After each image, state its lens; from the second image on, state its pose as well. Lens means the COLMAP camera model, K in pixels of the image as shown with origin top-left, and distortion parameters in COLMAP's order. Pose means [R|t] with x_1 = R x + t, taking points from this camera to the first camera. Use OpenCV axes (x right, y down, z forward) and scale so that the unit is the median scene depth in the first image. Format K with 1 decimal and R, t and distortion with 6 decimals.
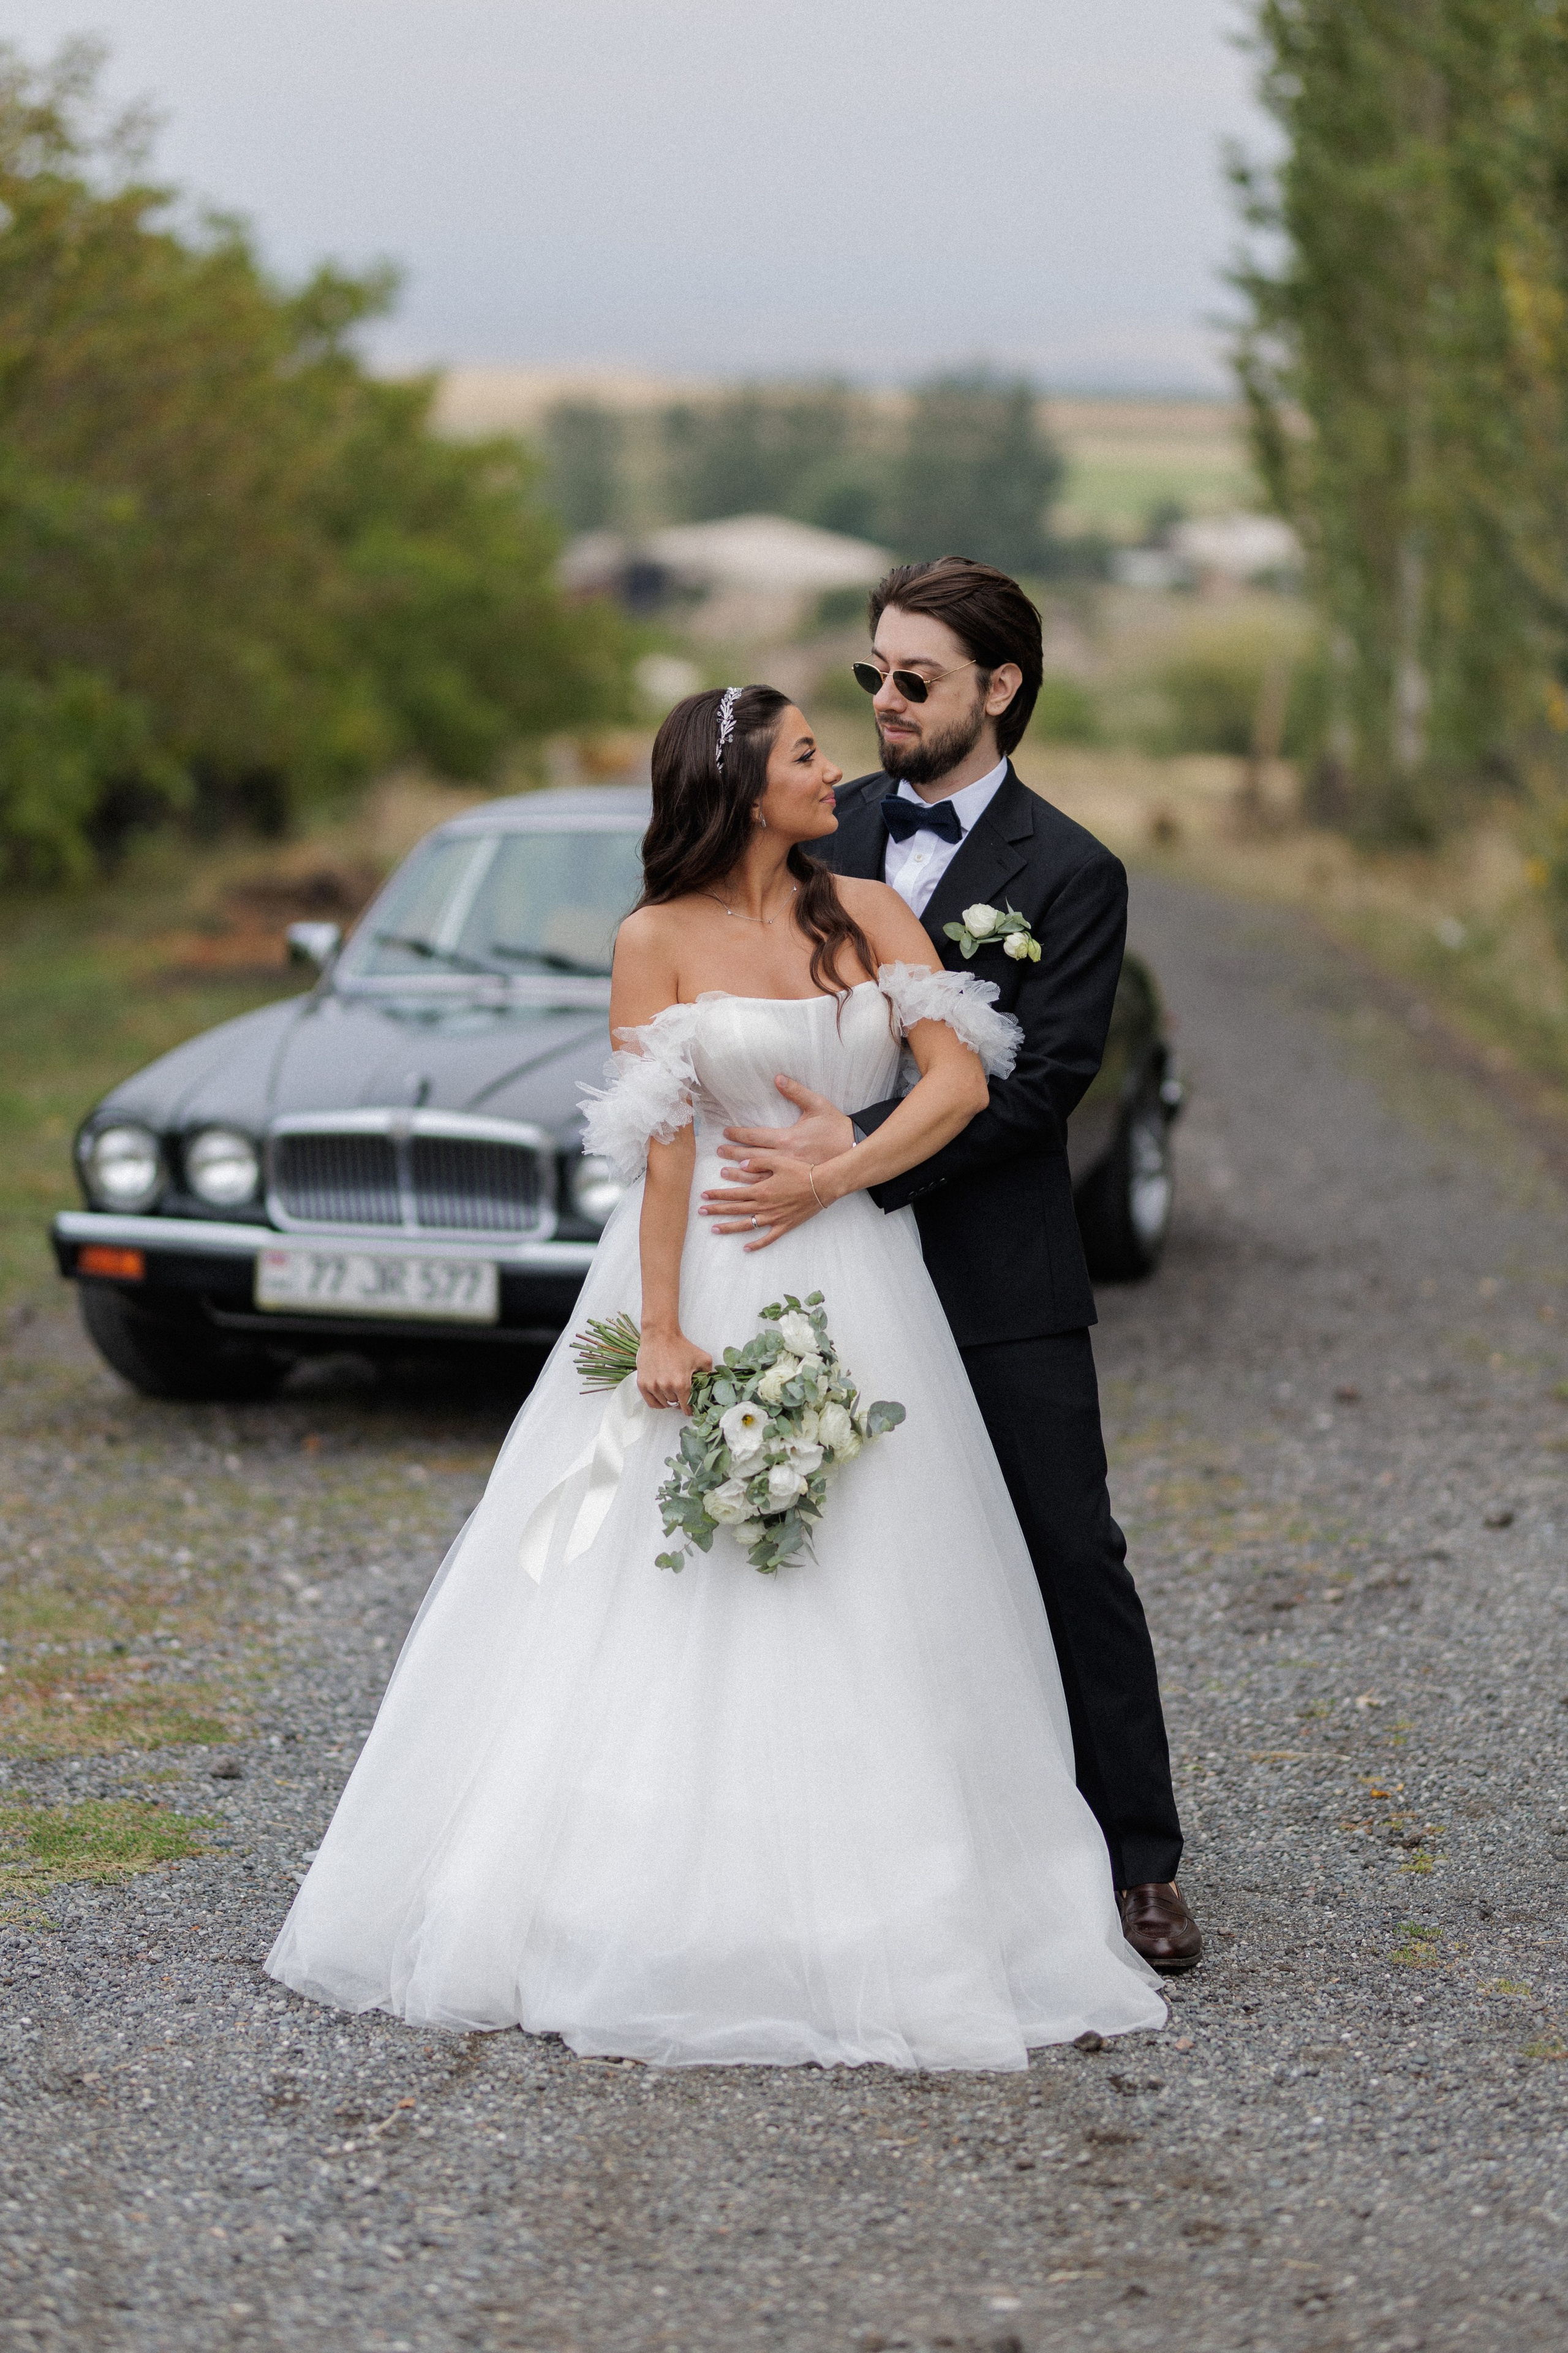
lens RADIAL K [[5617.8, 0, 784.0], [0, 5617.8, 1176.5], [0, 0, 1]] dist [0.102852, 0.190959]
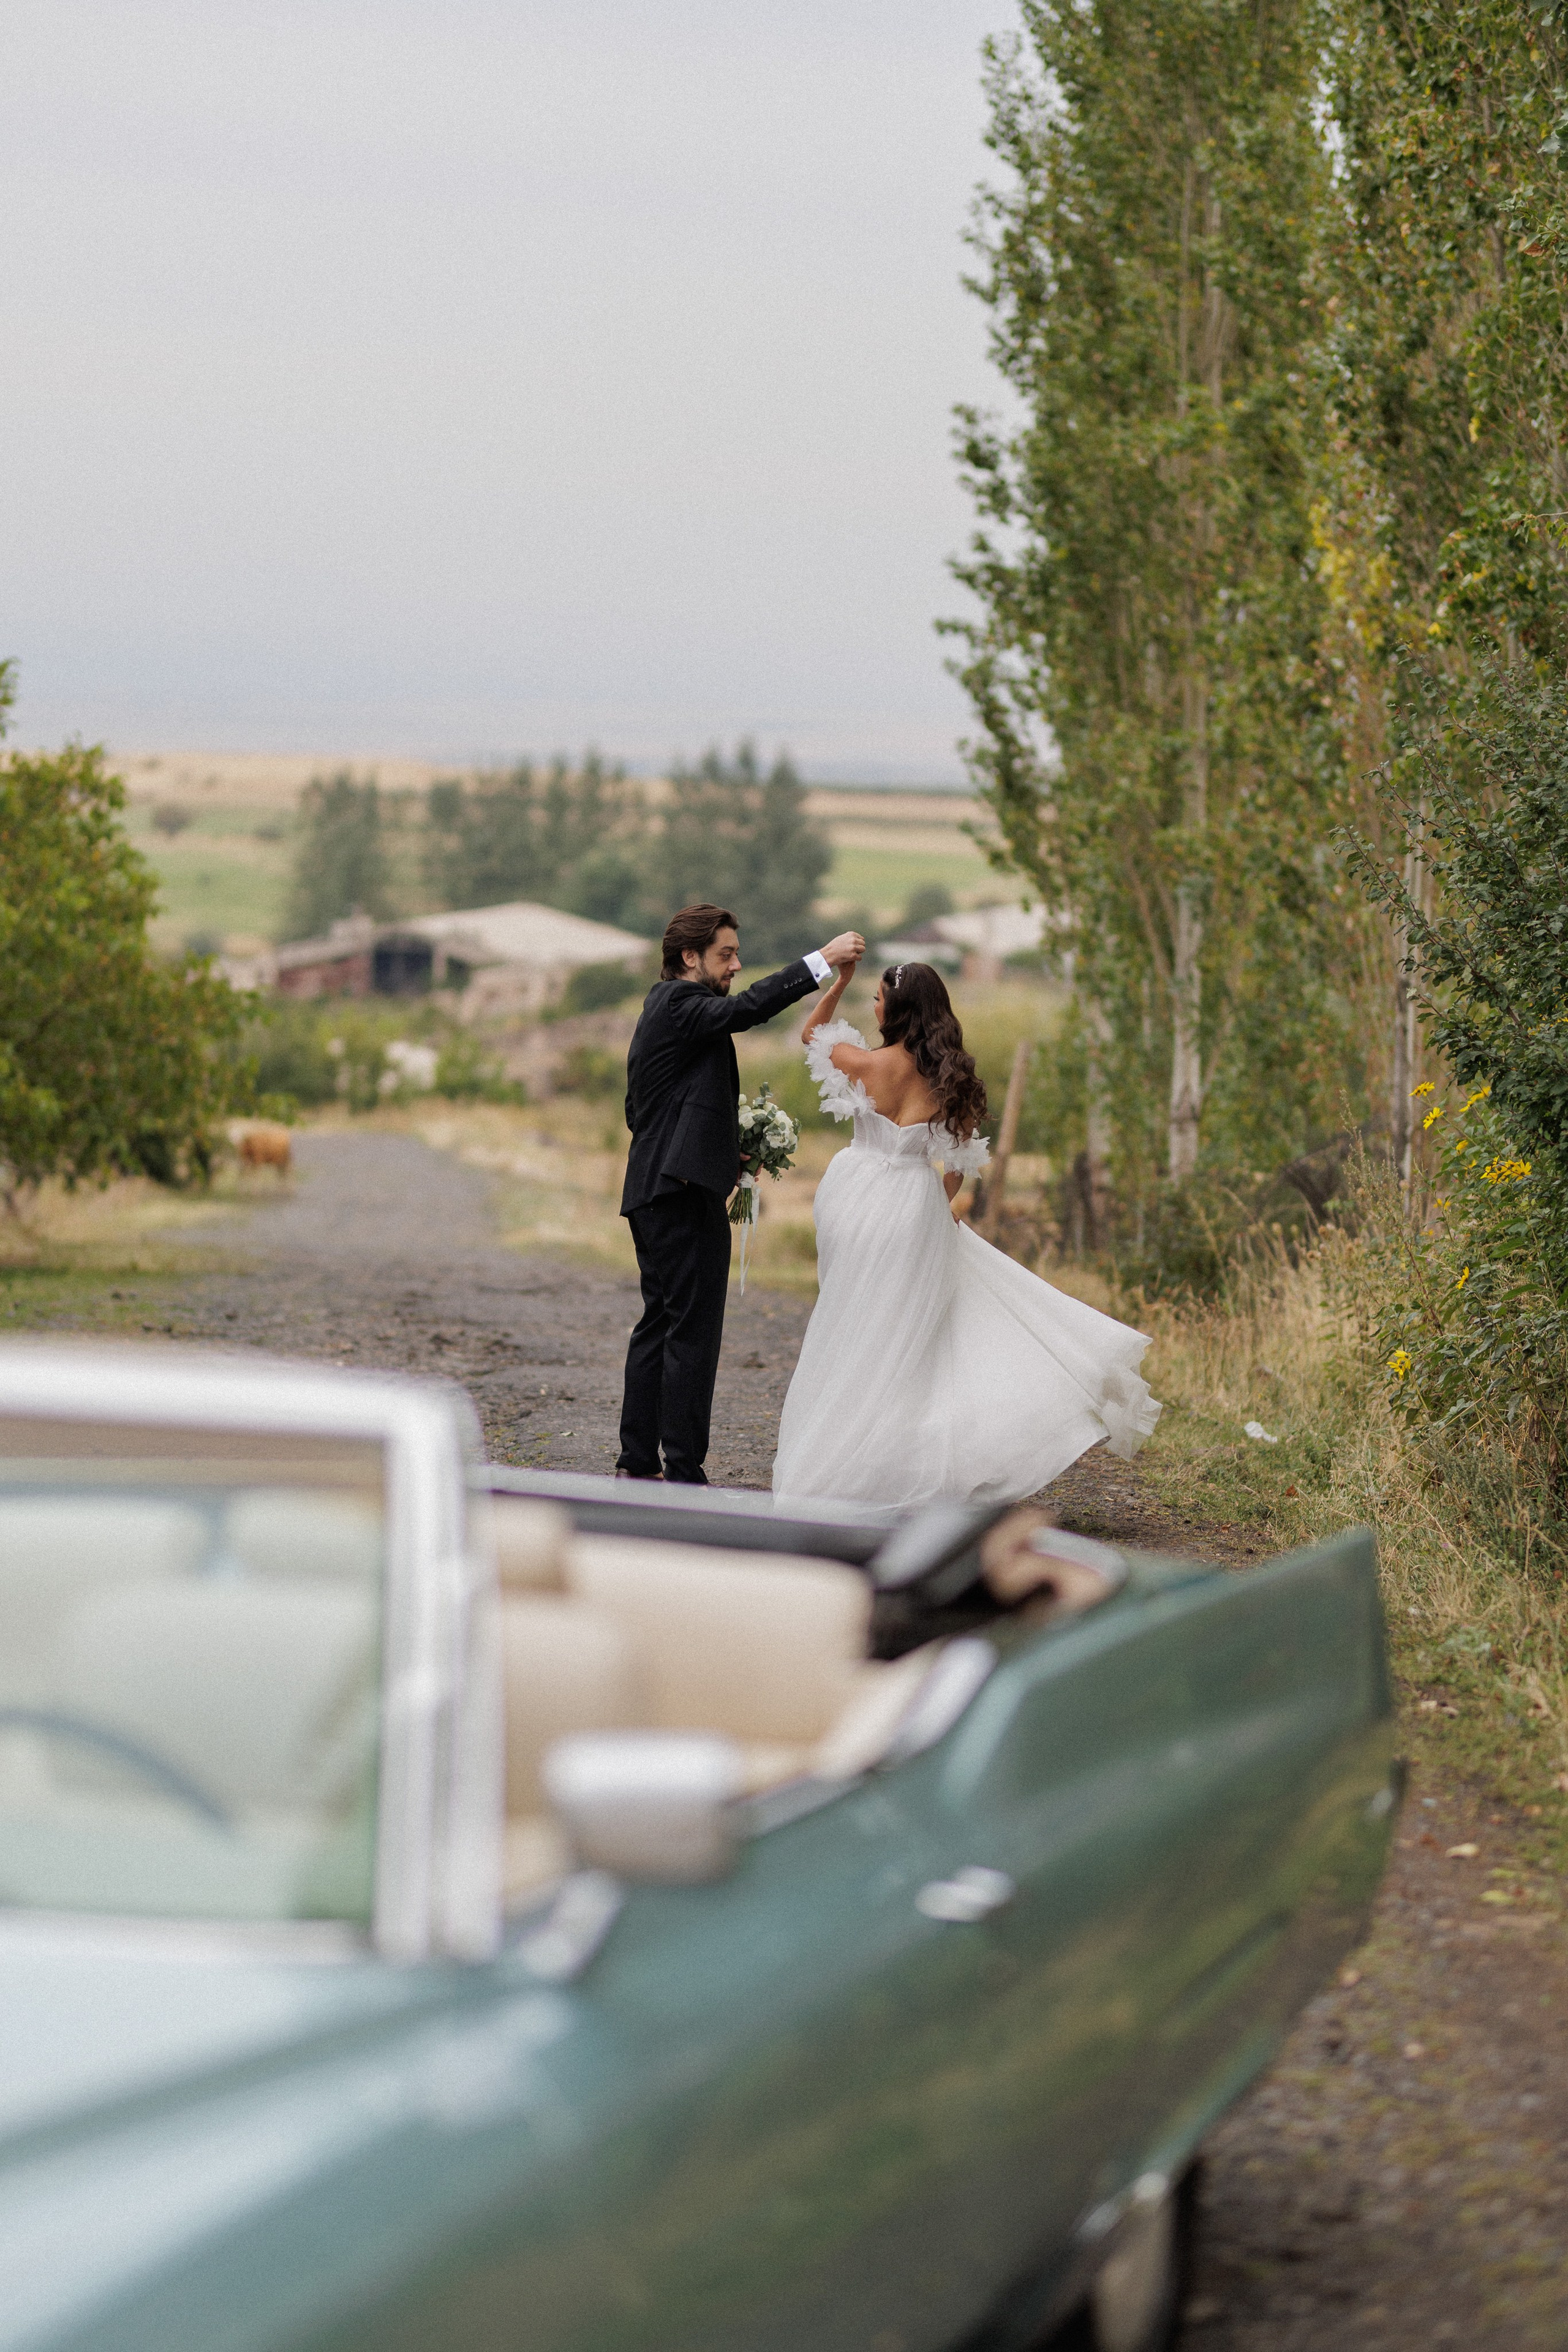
lens RADIAL K [[5586.0, 0, 784.0], [0, 5586.0, 1176.0], [0, 0, 1]] dist [0.082457, 1.256617]
pose [[0.998995, 0.014662, 0.042347, 0.093795], [-0.011749, 0.997600, -0.068240, -0.077616], [-0.043246, 0.067674, 0.996770, 0.938029]]
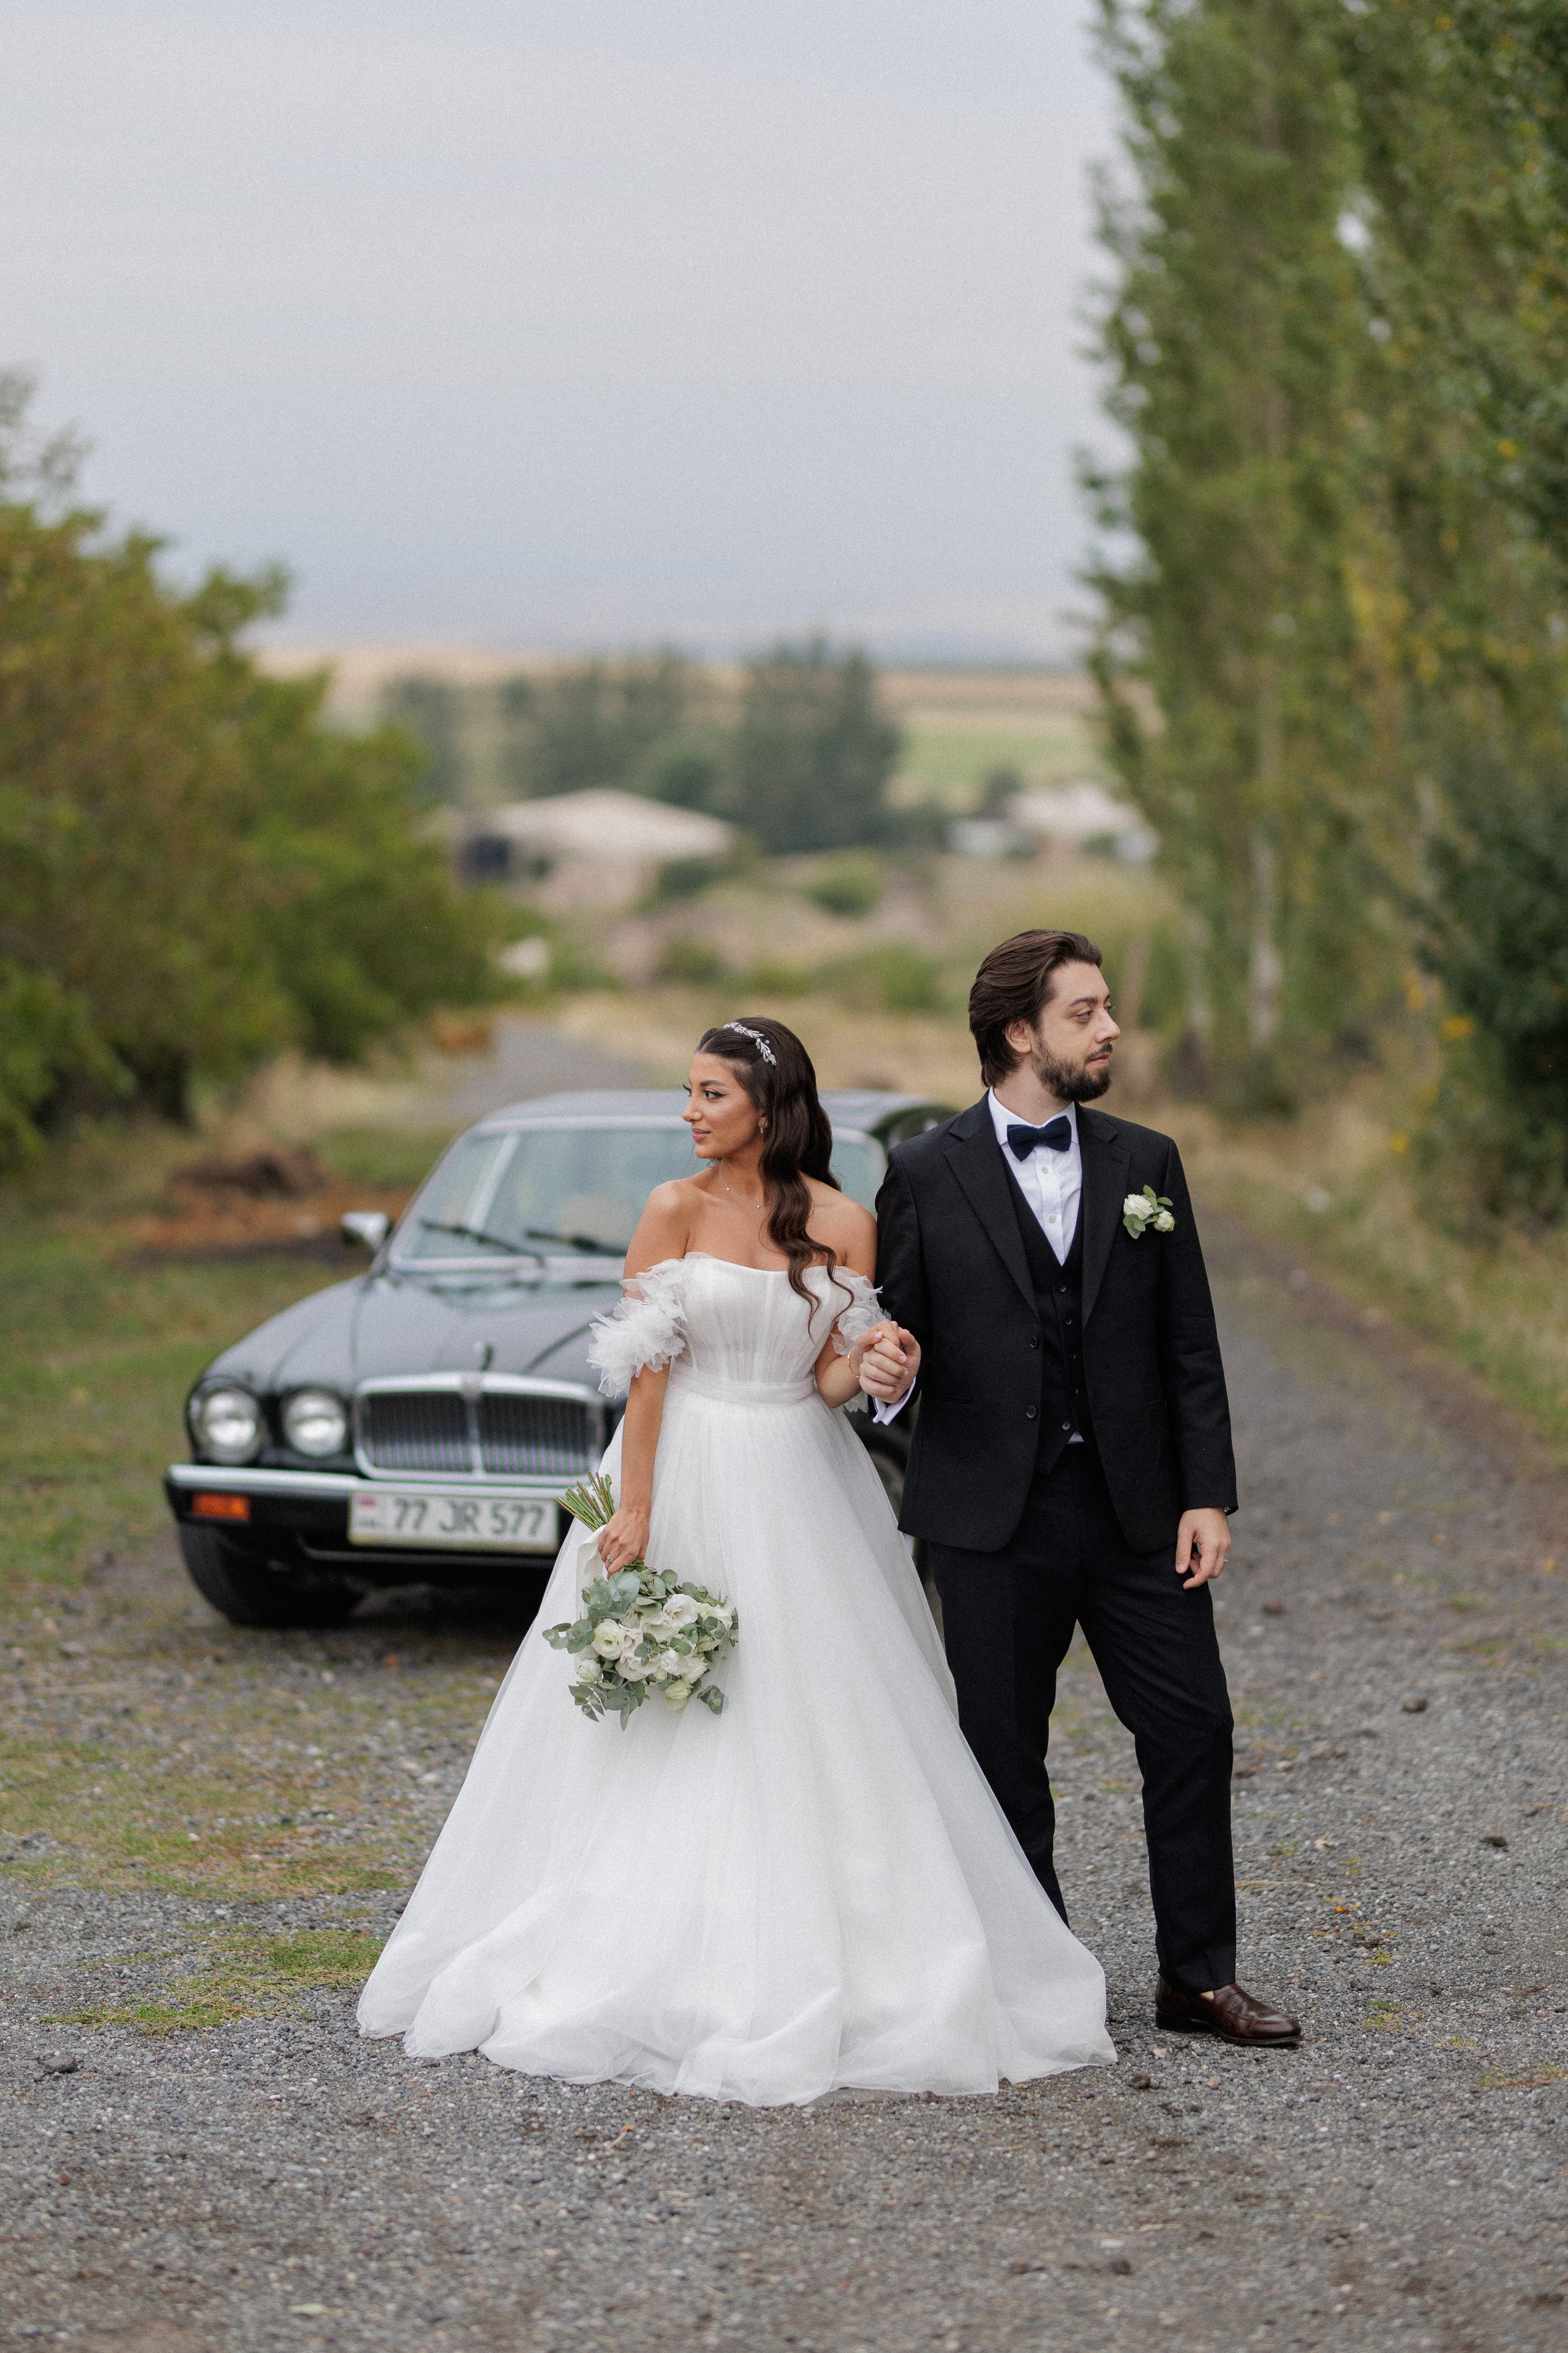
lens RADIAL K [[5587.9, 0, 784.0], [0, 5587.9, 1176.5], [0, 0, 1]] dist [0.082457, 1.256617]
pose [[0.999542, -0.011441, 0.028011, -0.034840], [0.012755, 0.998805, -0.047169, 0.003129], [-0.027438, 0.047505, 0.998494, -0.167099]]
